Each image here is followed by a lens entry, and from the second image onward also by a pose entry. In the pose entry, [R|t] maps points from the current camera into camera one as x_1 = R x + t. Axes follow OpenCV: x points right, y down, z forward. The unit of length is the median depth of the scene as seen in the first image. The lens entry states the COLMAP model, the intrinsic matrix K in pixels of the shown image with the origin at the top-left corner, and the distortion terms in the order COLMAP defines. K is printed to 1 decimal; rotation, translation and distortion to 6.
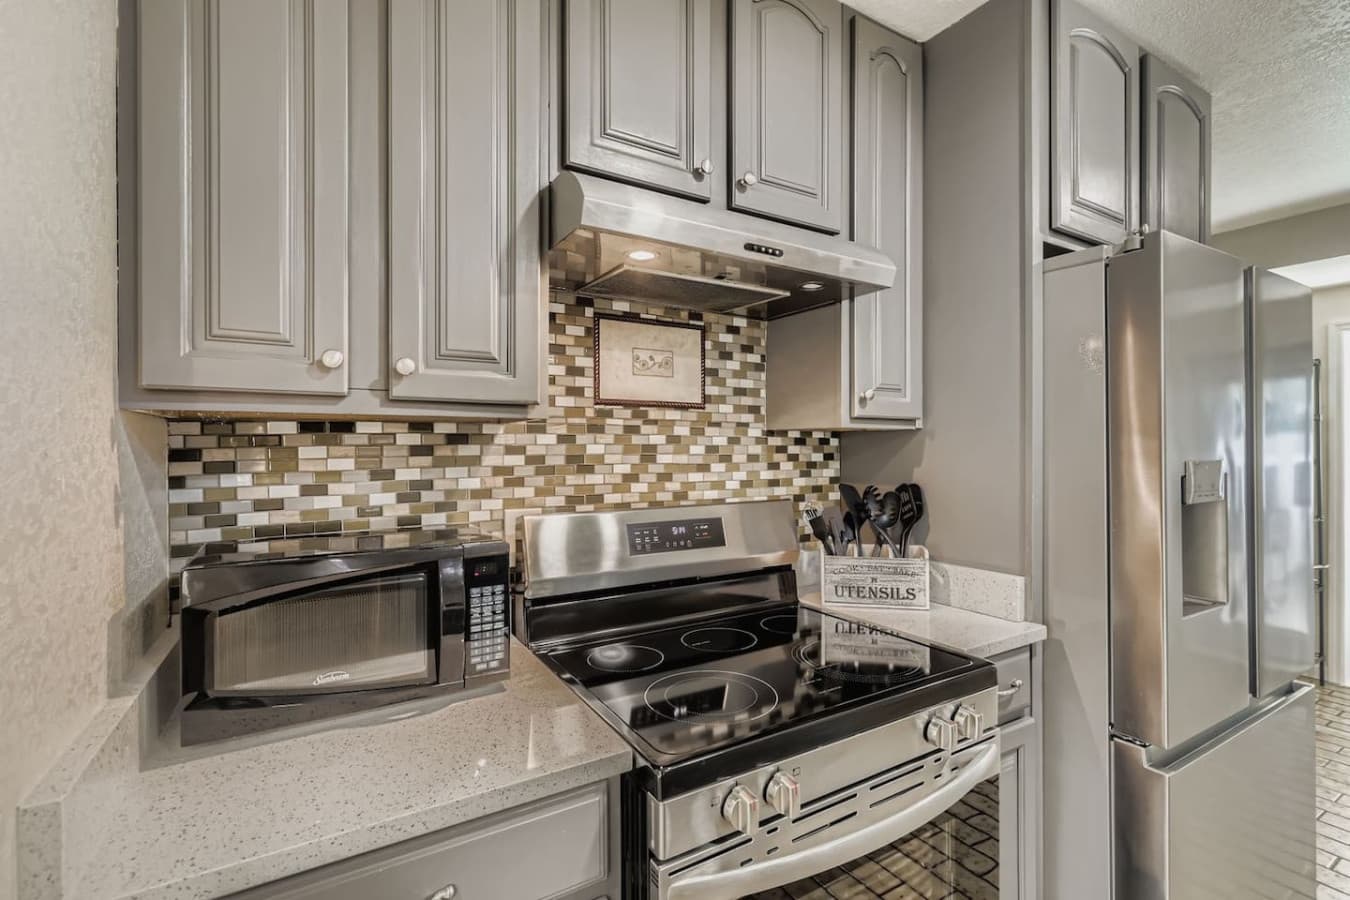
lens RADIAL K [[615.6, 0, 680.0], [0, 615.6, 440.4], [0, 0, 1]] dist [0.000810, 0.001328]
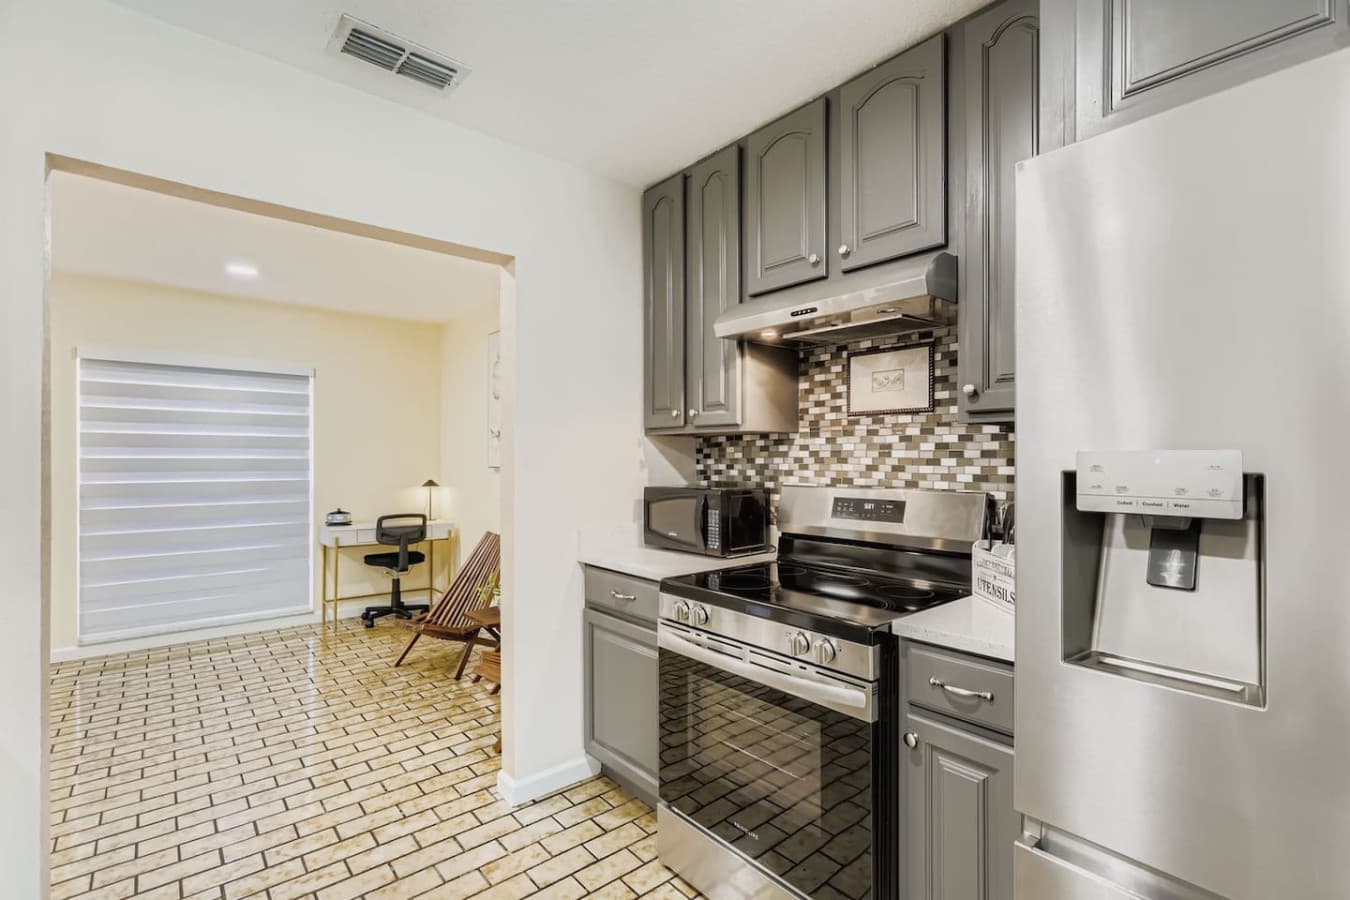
lens RADIAL K [[615.6, 0, 677.7], [0, 615.6, 447.2], [0, 0, 1]] dist [0.000810, 0.001328]
pose [[0.164977, -0.013042, -0.986211, 1.234352], [0.012506, 0.999860, -0.011130, 0.025734], [0.986218, -0.010497, 0.165117, 0.355282]]
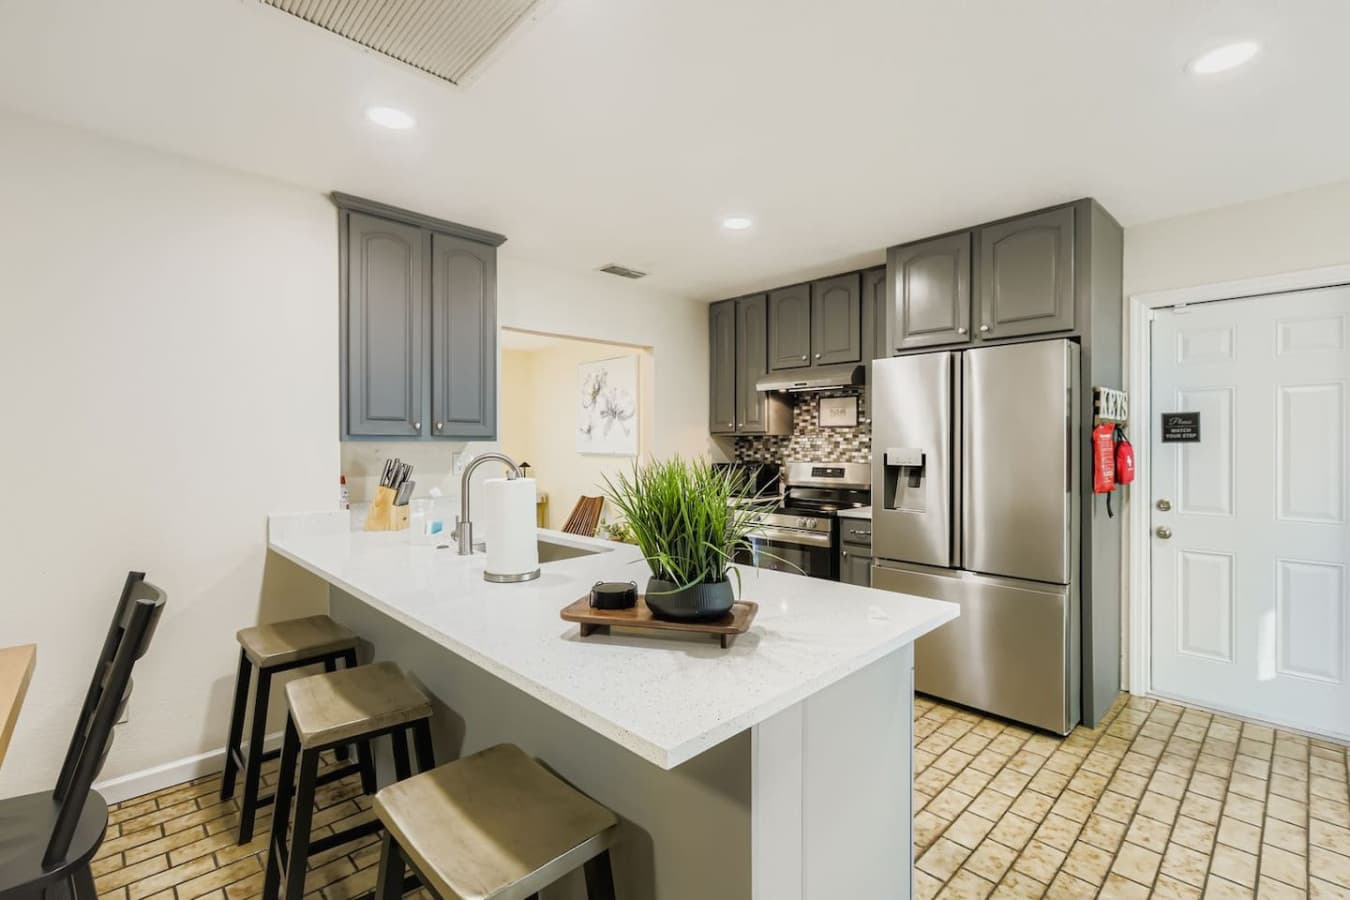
lens RADIAL K [[615.6, 0, 670.0], [0, 615.6, 440.1], [0, 0, 1]] dist [0.000810, 0.001328]
pose [[0.211071, -0.001507, -0.977470, 2.620781], [0.013678, 0.999905, 0.001412, -0.013205], [0.977375, -0.013668, 0.211072, -0.338356]]
